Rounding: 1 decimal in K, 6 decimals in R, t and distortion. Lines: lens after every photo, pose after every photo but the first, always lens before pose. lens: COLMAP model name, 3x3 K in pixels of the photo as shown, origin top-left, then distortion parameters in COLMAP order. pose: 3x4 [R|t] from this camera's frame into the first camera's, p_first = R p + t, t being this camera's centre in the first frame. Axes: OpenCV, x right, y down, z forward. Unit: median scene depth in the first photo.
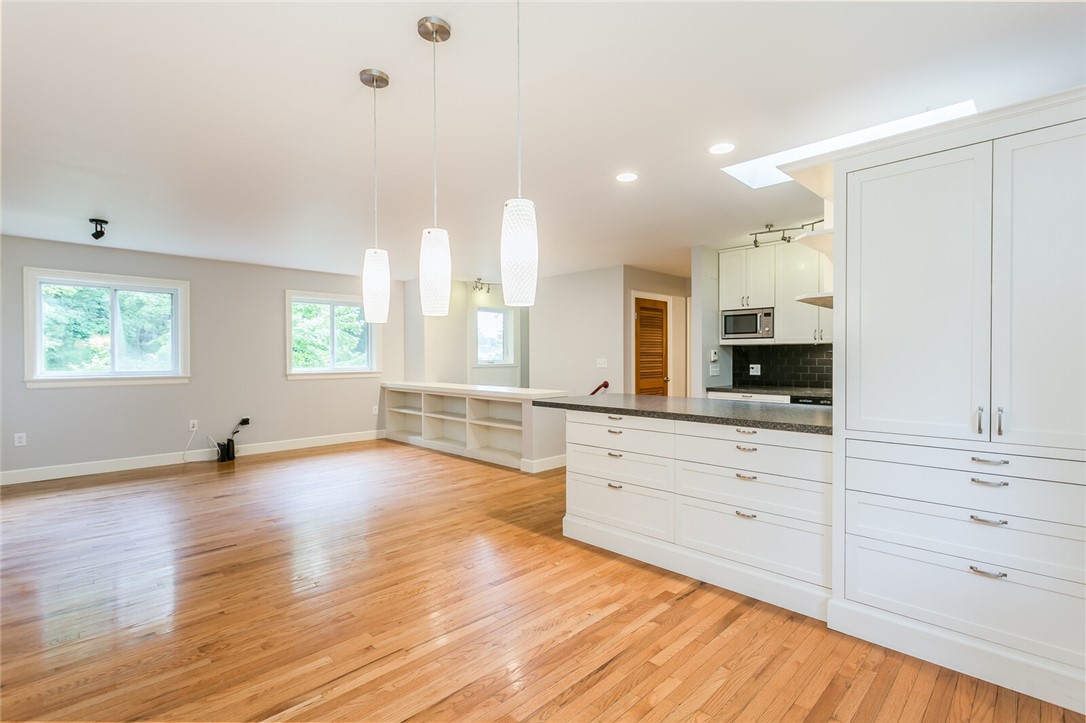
lens RADIAL K [[494.4, 0, 511.9], [0, 494.4, 361.3], [0, 0, 1]] dist [0.000920, -0.000477]
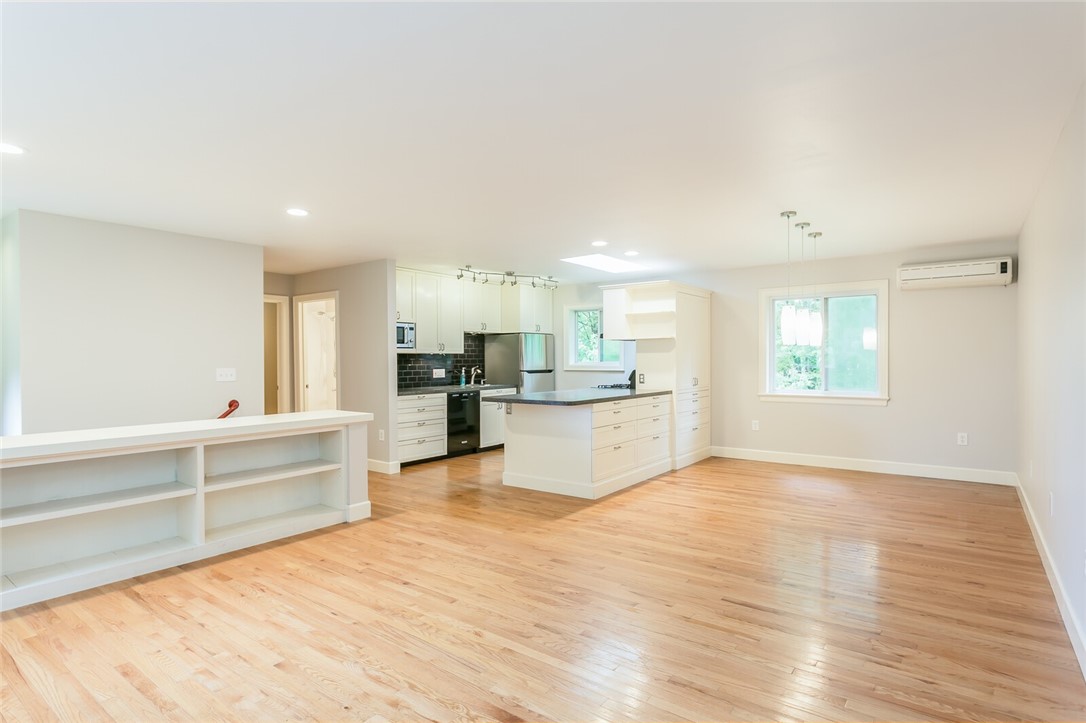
lens RADIAL K [[553.0, 0, 548.6], [0, 553.0, 366.7], [0, 0, 1]] dist [-0.001790, -0.000163]
pose [[-0.147274, -0.010362, 0.989041, -0.770408], [0.016173, 0.999786, 0.012883, -0.012367], [-0.988964, 0.017893, -0.147075, 0.773362]]
